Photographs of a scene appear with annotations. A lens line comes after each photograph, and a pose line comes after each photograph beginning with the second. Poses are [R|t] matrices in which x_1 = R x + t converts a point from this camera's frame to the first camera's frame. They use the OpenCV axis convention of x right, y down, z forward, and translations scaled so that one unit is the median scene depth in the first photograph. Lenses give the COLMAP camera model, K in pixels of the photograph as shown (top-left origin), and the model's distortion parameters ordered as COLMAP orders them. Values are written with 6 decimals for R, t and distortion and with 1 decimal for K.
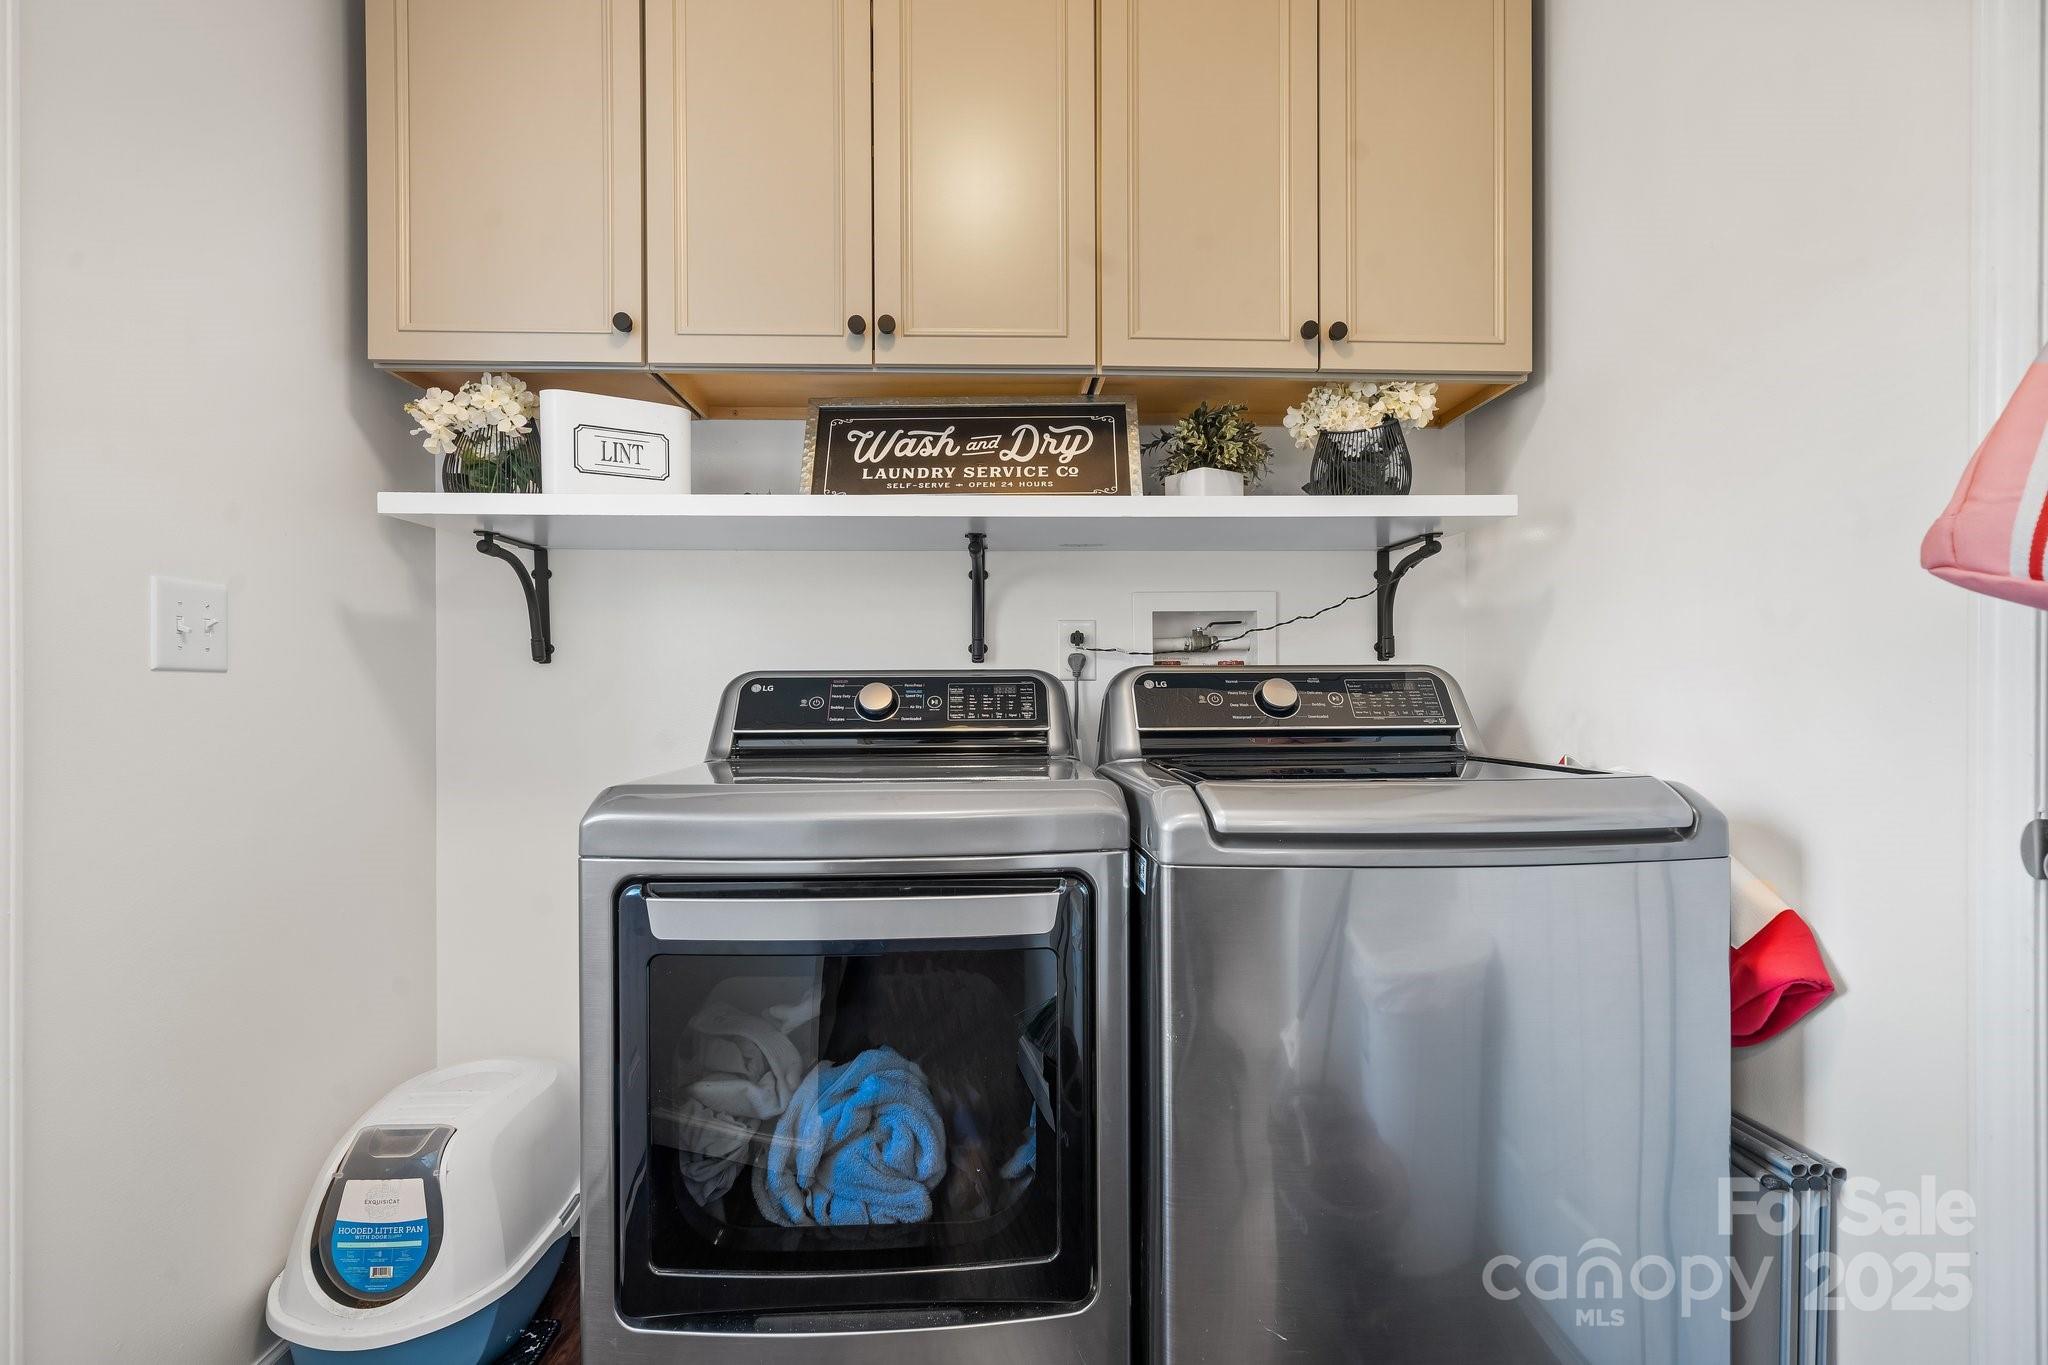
lens RADIAL K [[956.1, 0, 1019.1], [0, 956.1, 687.4], [0, 0, 1]] dist [0.001935, 0.000068]
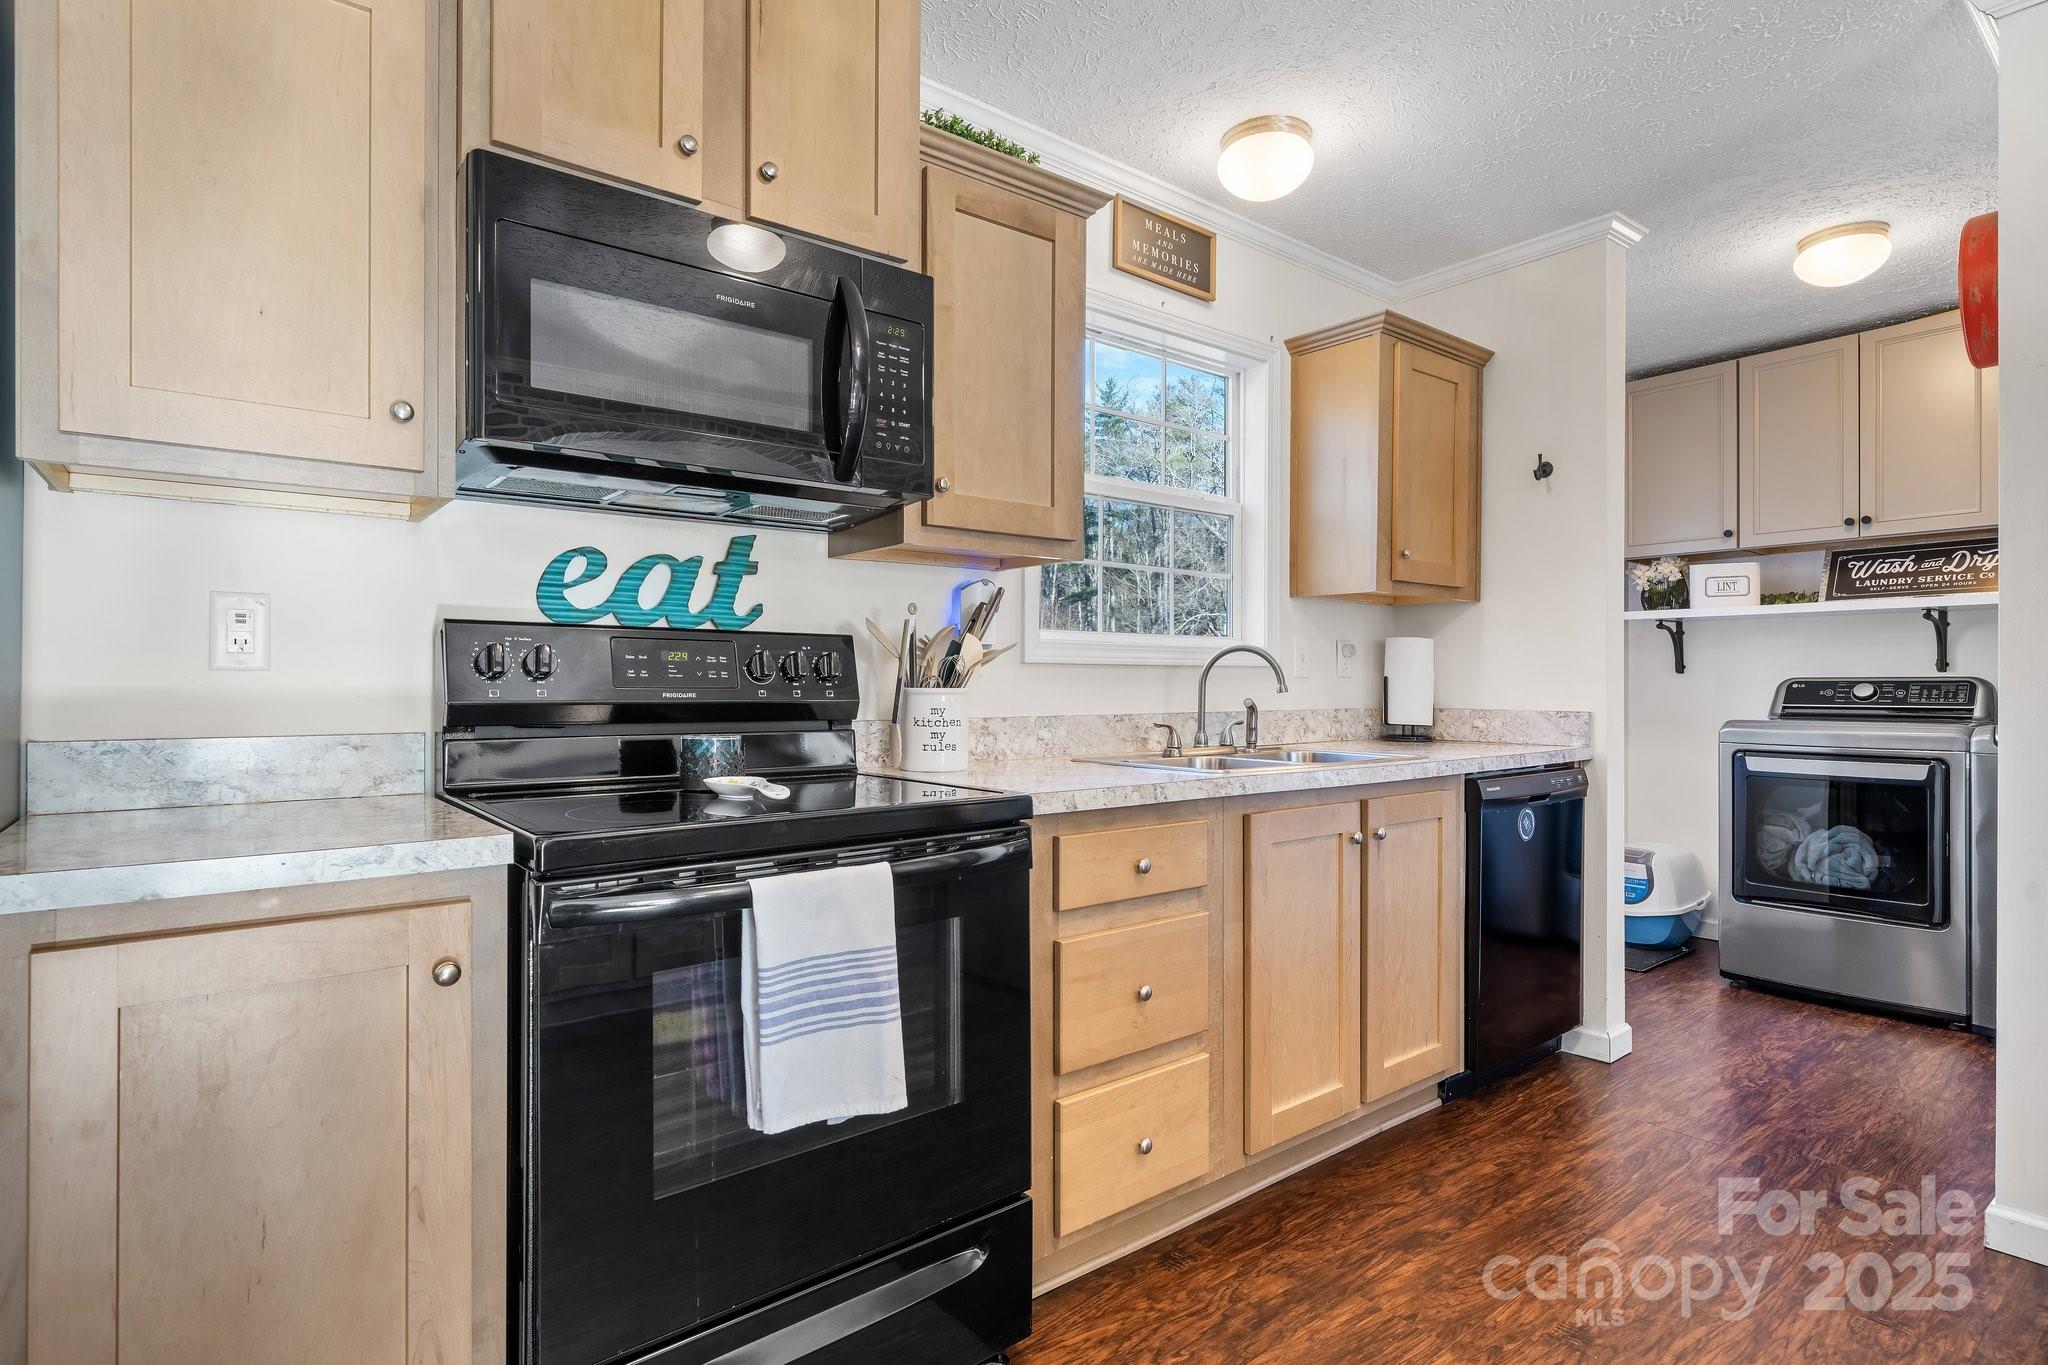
lens RADIAL K [[1029.3, 0, 1016.2], [0, 1029.3, 684.0], [0, 0, 1]] dist [0.000676, -0.000435]
pose [[0.589821, 0.003900, -0.807525, 0.576486], [-0.001347, 0.999992, 0.003845, -0.009696], [0.807533, -0.001180, 0.589821, -1.828726]]
